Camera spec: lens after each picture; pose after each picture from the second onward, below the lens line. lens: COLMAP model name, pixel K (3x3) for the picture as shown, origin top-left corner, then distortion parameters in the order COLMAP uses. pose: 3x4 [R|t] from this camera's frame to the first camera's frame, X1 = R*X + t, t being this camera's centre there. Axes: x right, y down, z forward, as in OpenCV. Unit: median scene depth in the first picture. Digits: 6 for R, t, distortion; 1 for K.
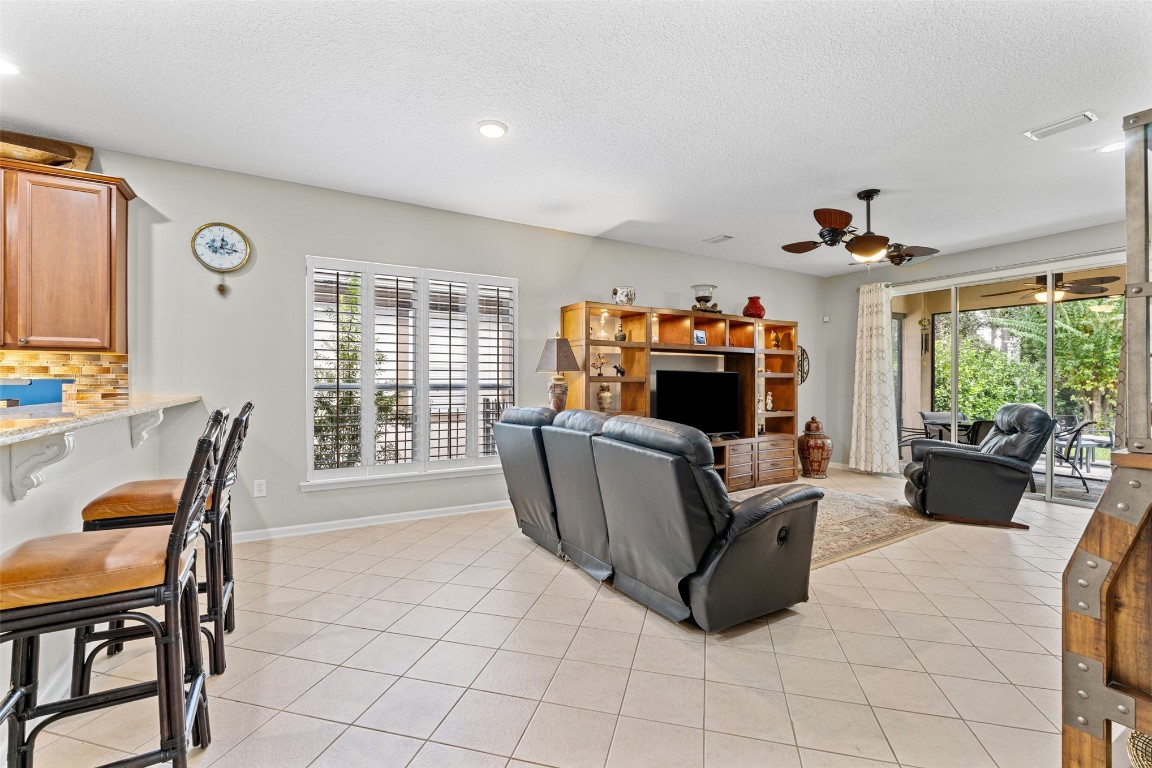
lens RADIAL K [[499.5, 0, 576.0], [0, 499.5, 384.0], [0, 0, 1]] dist [0.021489, -0.000029]
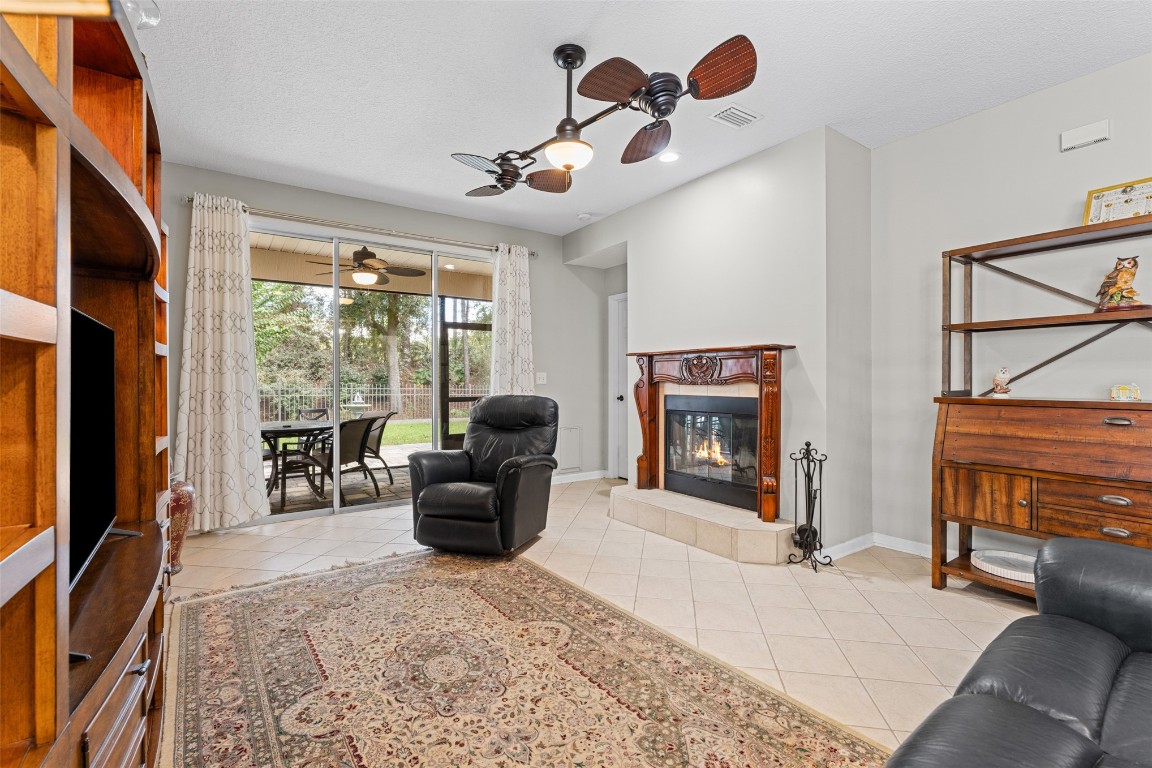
lens RADIAL K [[515.5, 0, 576.0], [0, 515.5, 384.0], [0, 0, 1]] dist [-0.000149, -0.000015]
pose [[-0.080970, -0.009561, 0.996671, -0.032193], [0.004950, 0.999938, 0.009995, 0.010787], [-0.996704, 0.005743, -0.080918, 0.838780]]
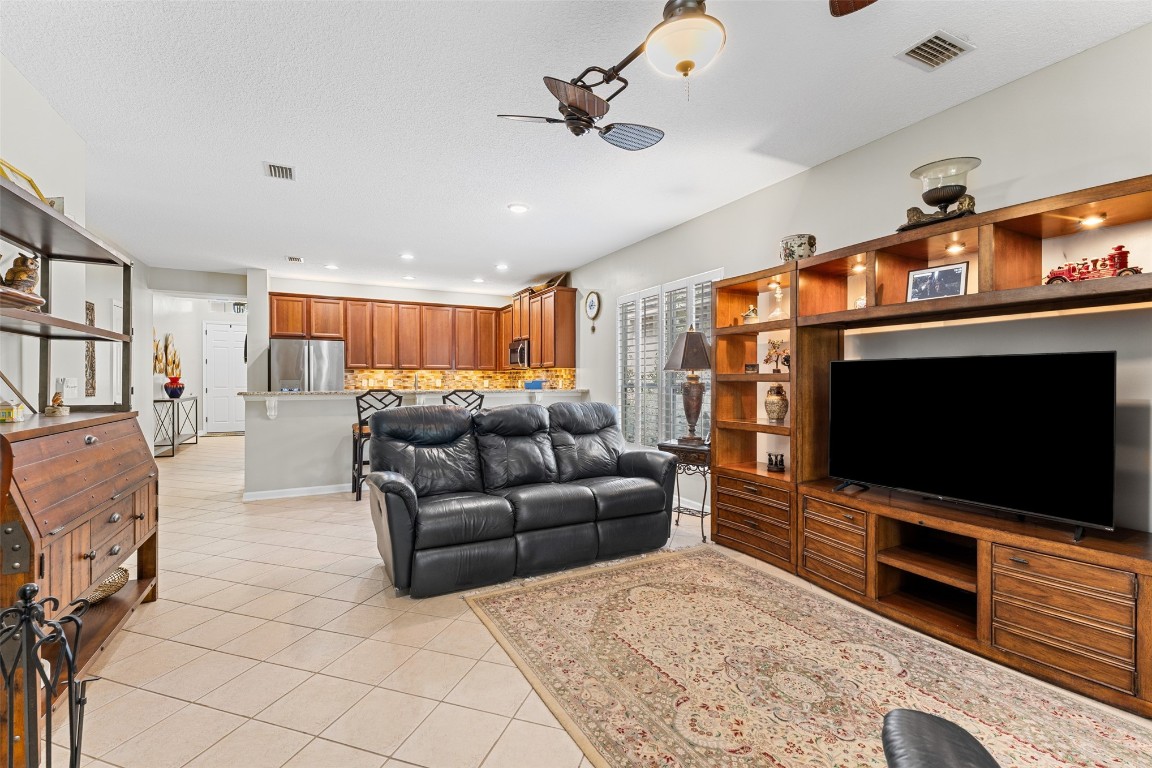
lens RADIAL K [[499.5, 0, 576.0], [0, 499.5, 384.0], [0, 0, 1]] dist [0.021489, -0.000029]
pose [[-0.054362, 0.004943, -0.998509, 0.780058], [-0.007038, 0.999961, 0.005333, -0.000724], [0.998497, 0.007317, -0.054325, 0.755307]]
